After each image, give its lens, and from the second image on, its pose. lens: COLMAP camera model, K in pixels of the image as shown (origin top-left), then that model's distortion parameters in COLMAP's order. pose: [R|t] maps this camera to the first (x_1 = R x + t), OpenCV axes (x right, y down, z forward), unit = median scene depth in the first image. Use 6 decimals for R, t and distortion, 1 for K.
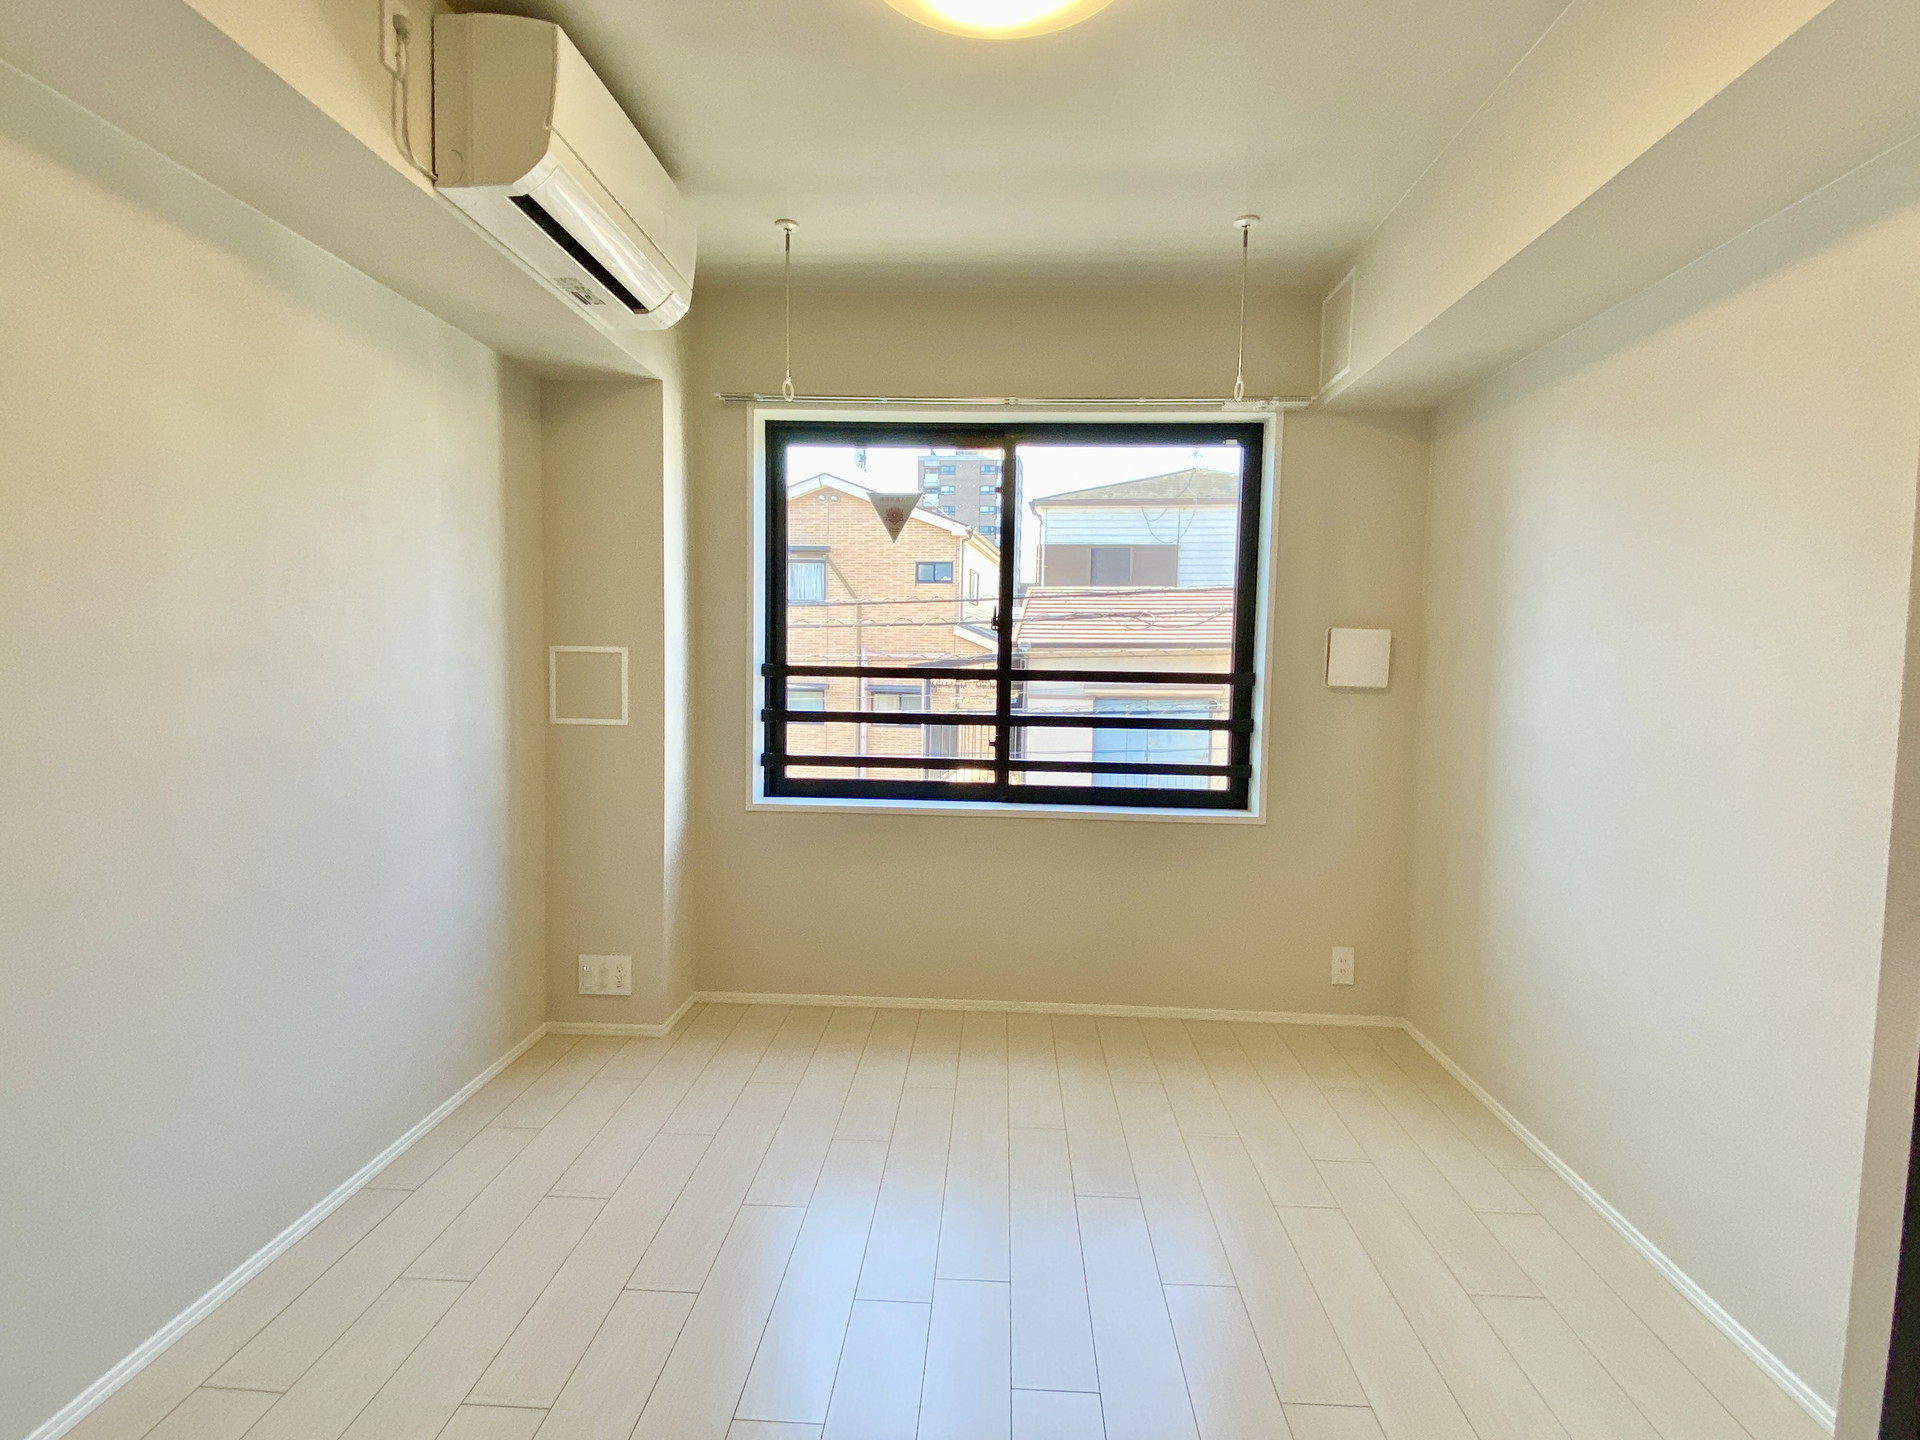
lens RADIAL K [[990.4, 0, 955.2], [0, 990.4, 716.7], [0, 0, 1]] dist [0.021501, -0.021605]
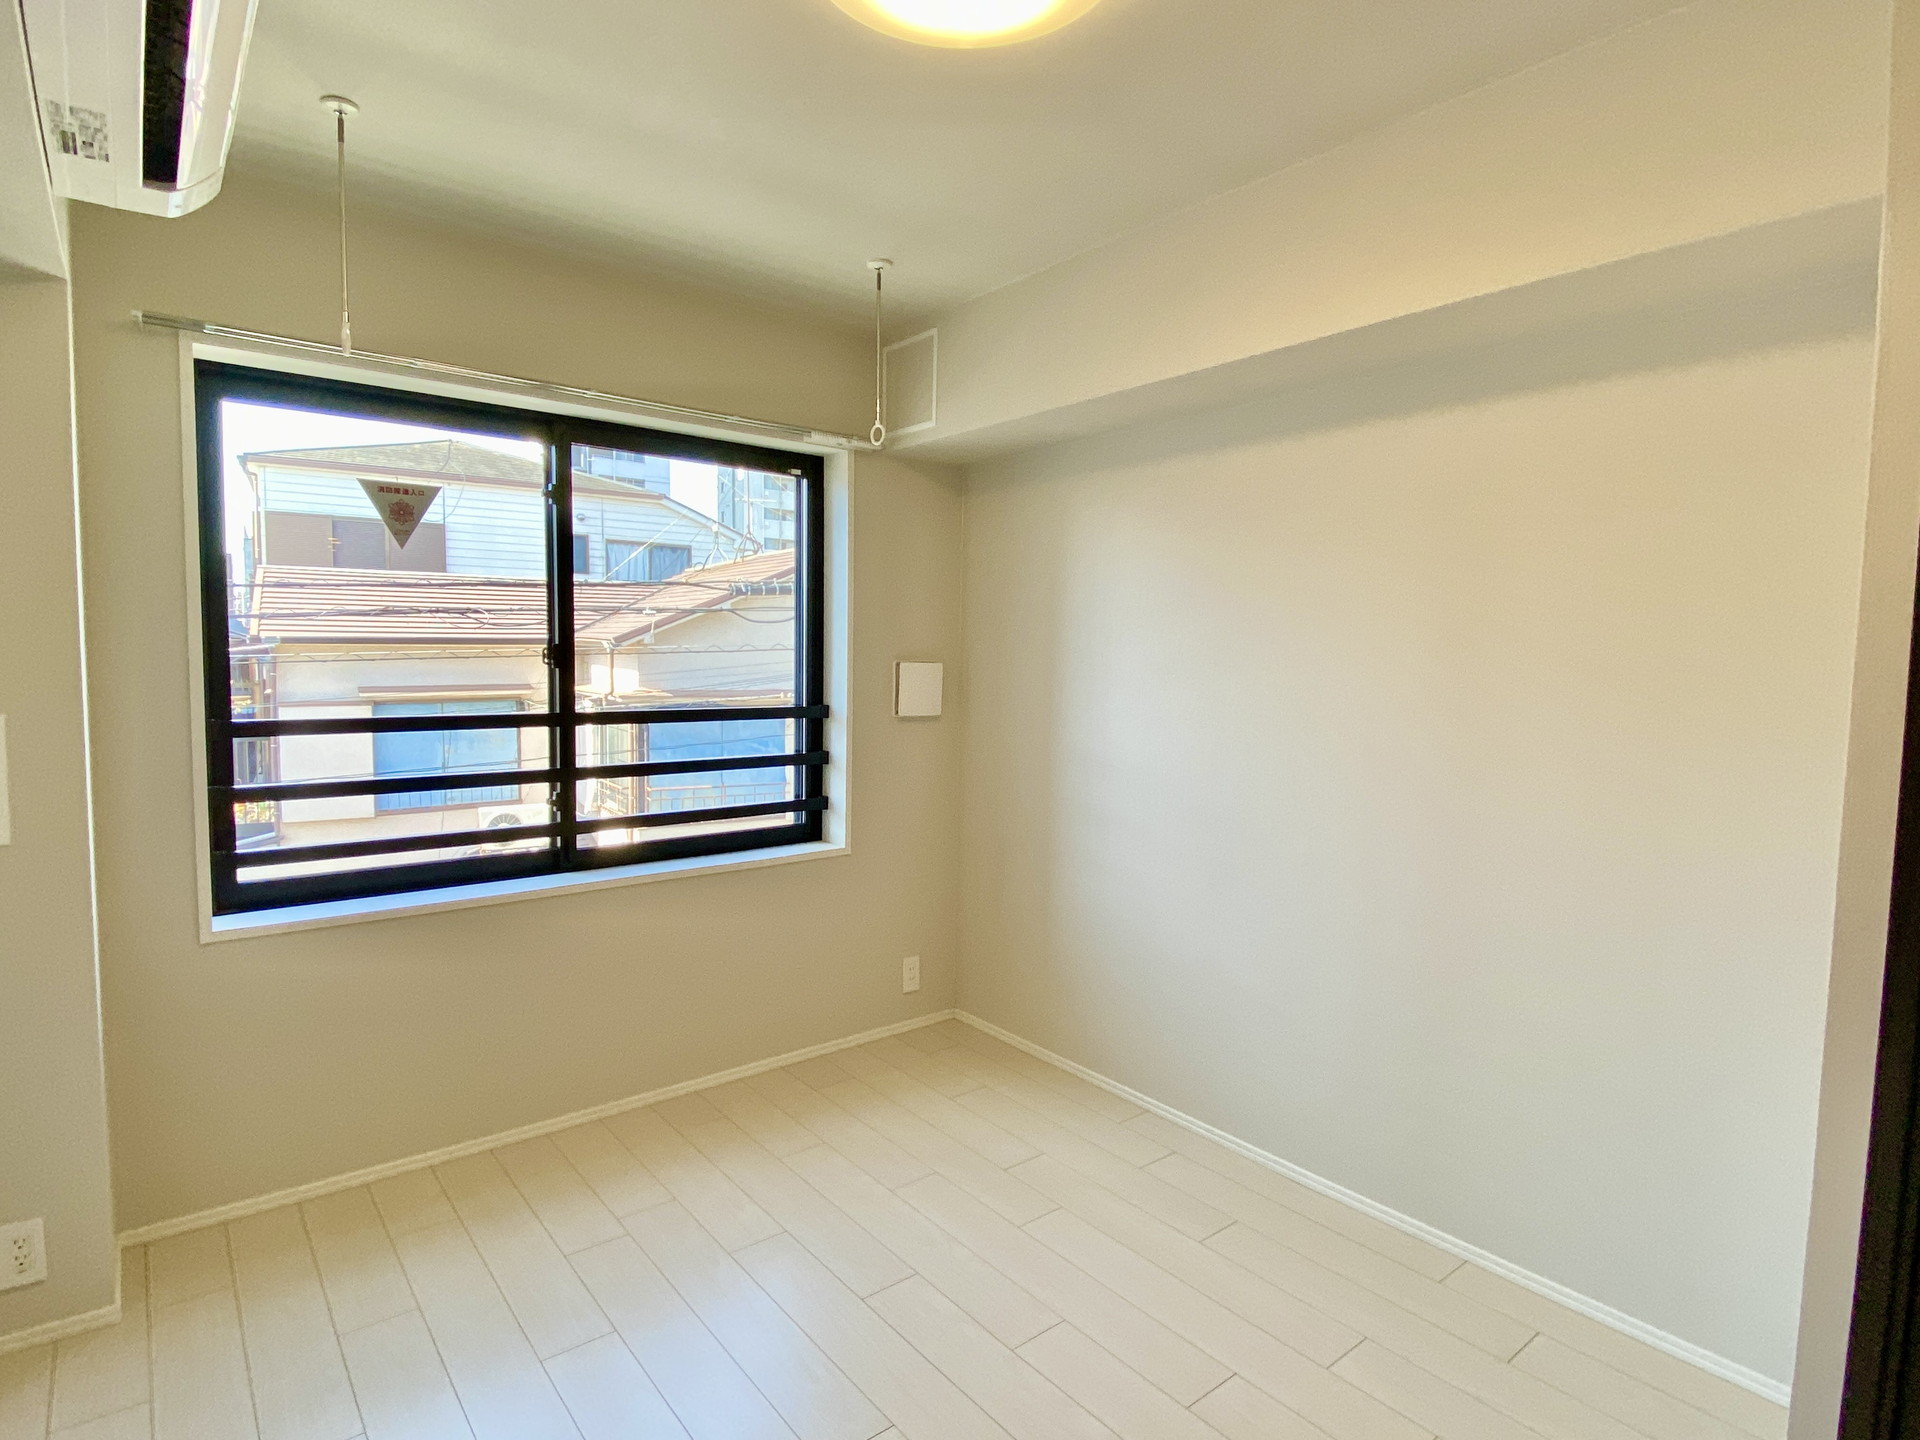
lens RADIAL K [[990.4, 0, 974.4], [0, 990.4, 727.4], [0, 0, 1]] dist [0.021501, -0.021605]
pose [[0.752099, -0.055730, 0.656689, -0.259277], [0.041878, 0.998446, 0.036771, -0.055198], [-0.657718, -0.000154, 0.753264, 0.152136]]
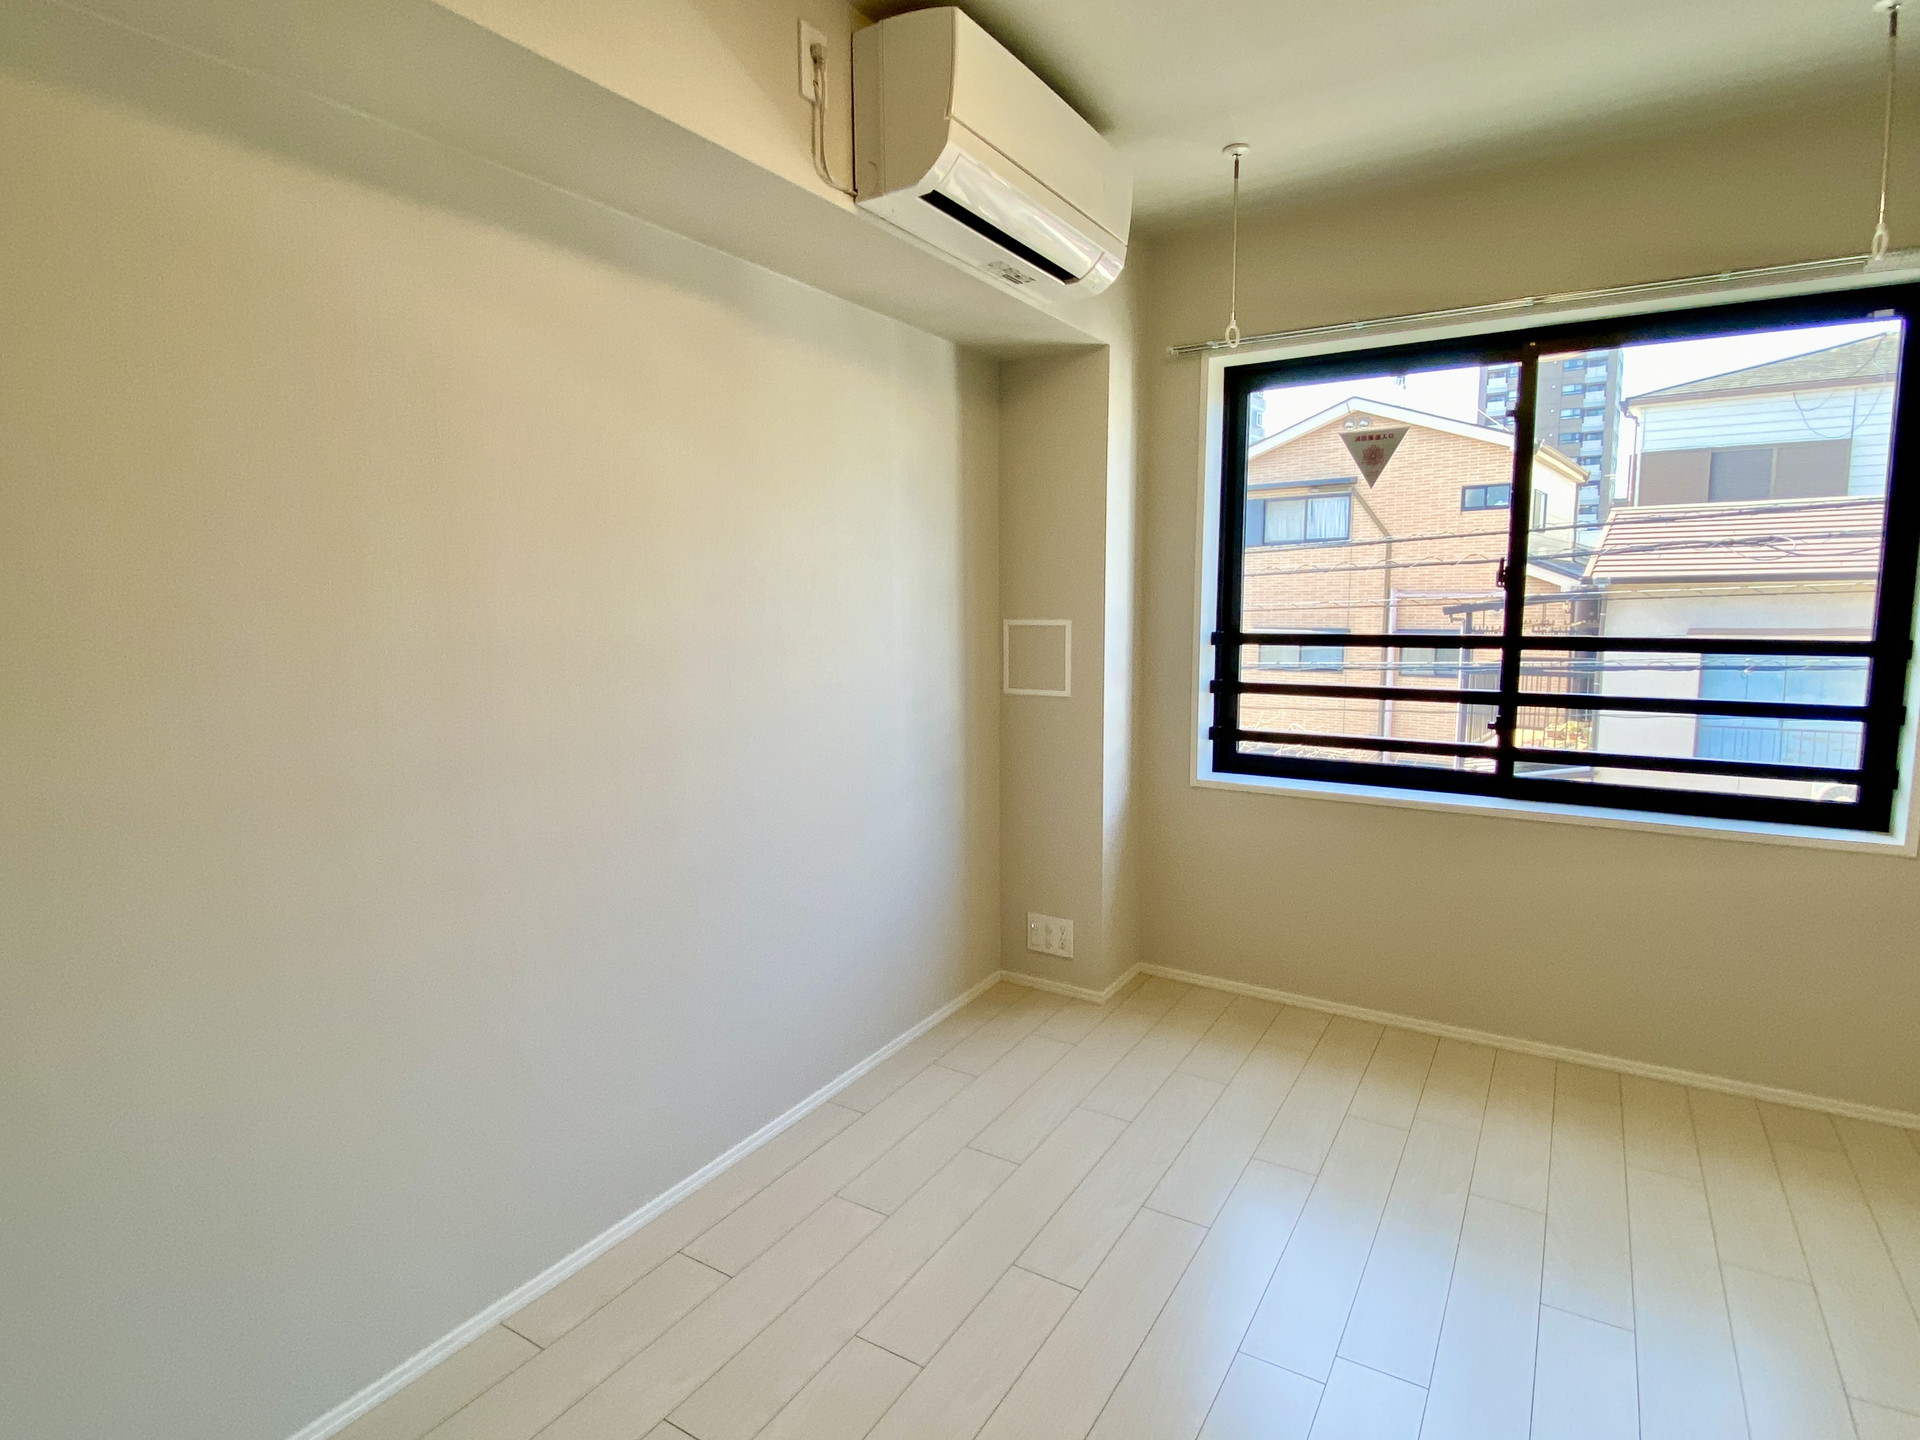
lens RADIAL K [[990.4, 0, 964.6], [0, 990.4, 713.9], [0, 0, 1]] dist [0.021501, -0.021605]
pose [[0.876460, 0.035693, -0.480149, 0.054186], [-0.008993, 0.998288, 0.057794, -0.028587], [0.481390, -0.046336, 0.875281, 0.057787]]
